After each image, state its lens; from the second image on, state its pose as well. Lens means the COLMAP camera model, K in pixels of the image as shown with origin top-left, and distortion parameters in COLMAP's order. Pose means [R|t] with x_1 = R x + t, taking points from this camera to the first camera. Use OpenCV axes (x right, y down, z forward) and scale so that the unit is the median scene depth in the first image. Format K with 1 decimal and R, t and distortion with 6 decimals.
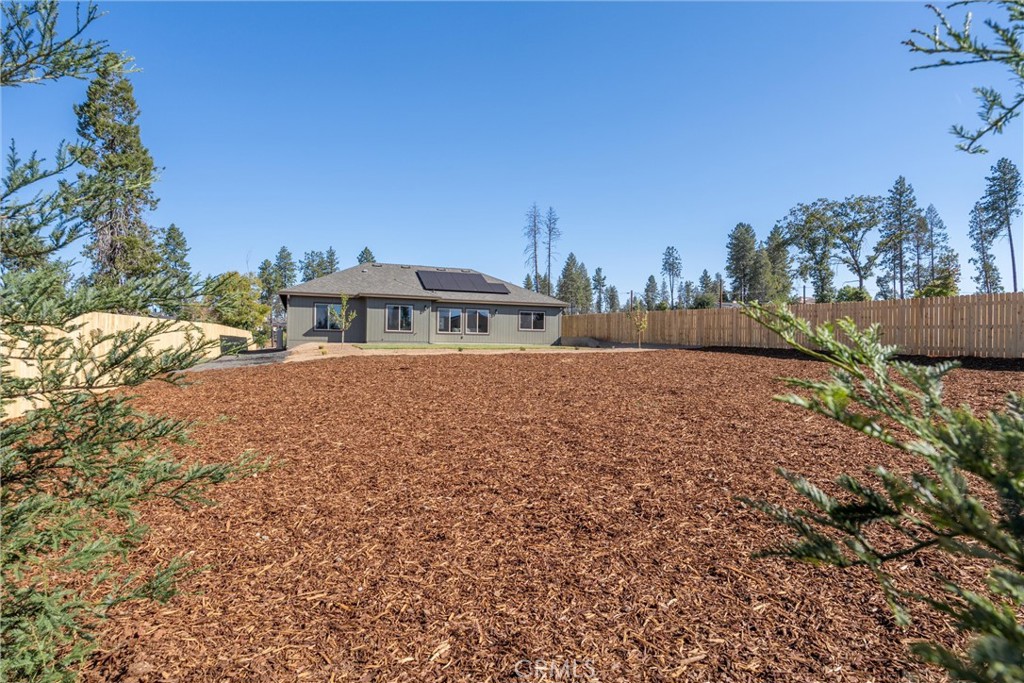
lens RADIAL K [[548.7, 0, 510.6], [0, 548.7, 347.0], [0, 0, 1]] dist [-0.001064, -0.000330]
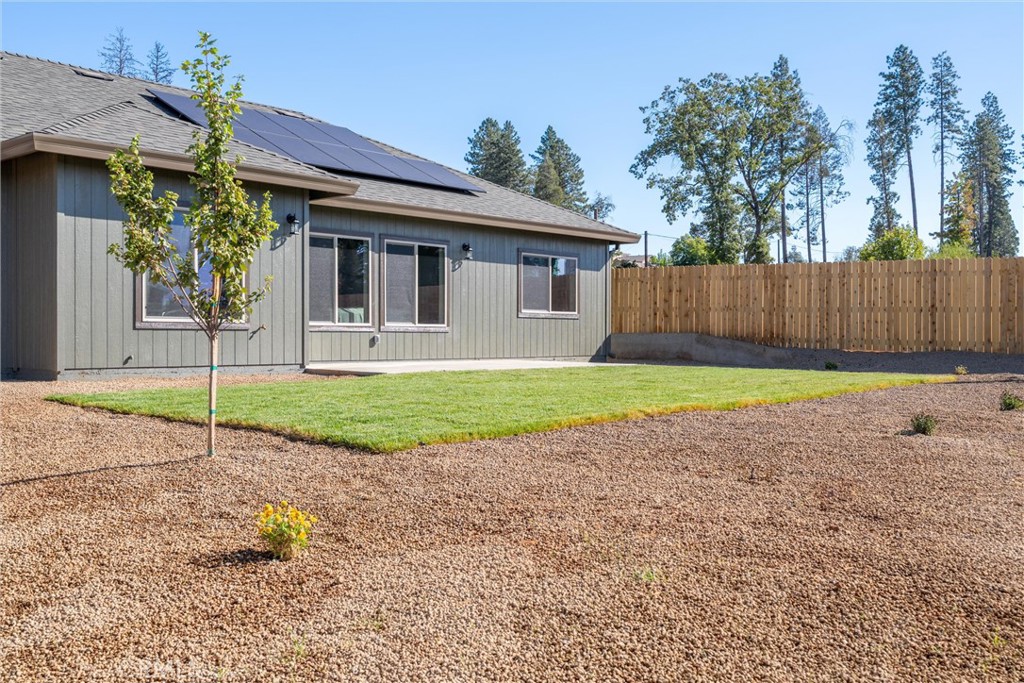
lens RADIAL K [[1014.9, 0, 512.0], [0, 1014.9, 341.5], [0, 0, 1]] dist [0.008293, 0.004176]
pose [[0.892097, -0.014880, 0.451599, -0.176684], [0.014730, 0.999884, 0.003848, -0.012991], [-0.451604, 0.003219, 0.892213, 0.360670]]
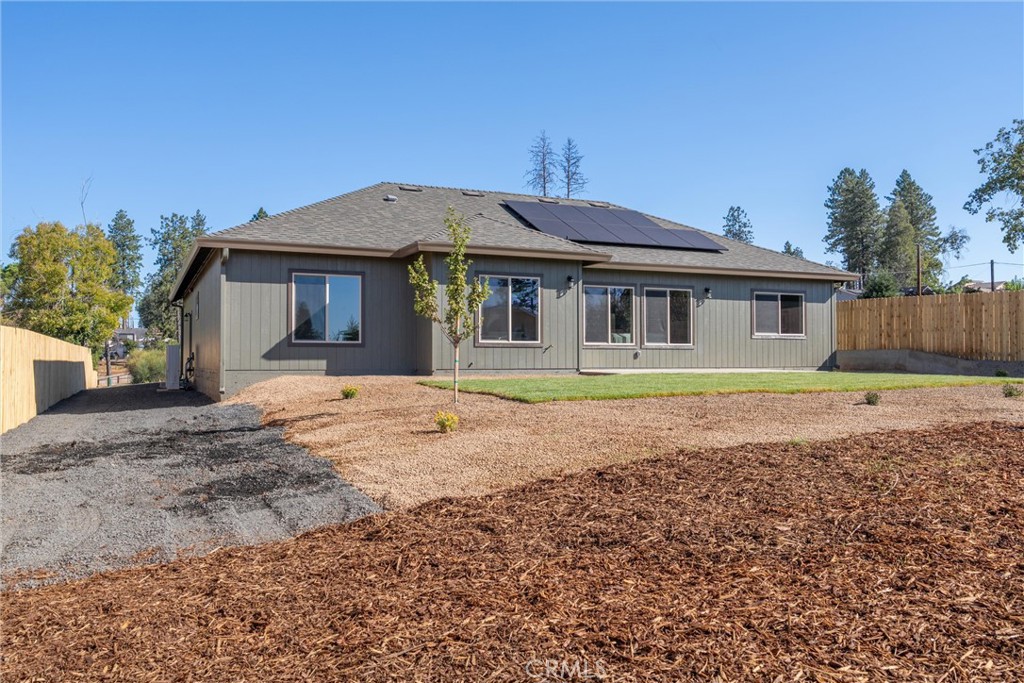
lens RADIAL K [[831.0, 0, 514.0], [0, 831.0, 356.3], [0, 0, 1]] dist [0.001678, -0.000166]
pose [[0.998472, -0.015519, 0.053042, -0.147911], [0.016099, 0.999815, -0.010538, -0.008286], [-0.052869, 0.011376, 0.998537, 0.265232]]
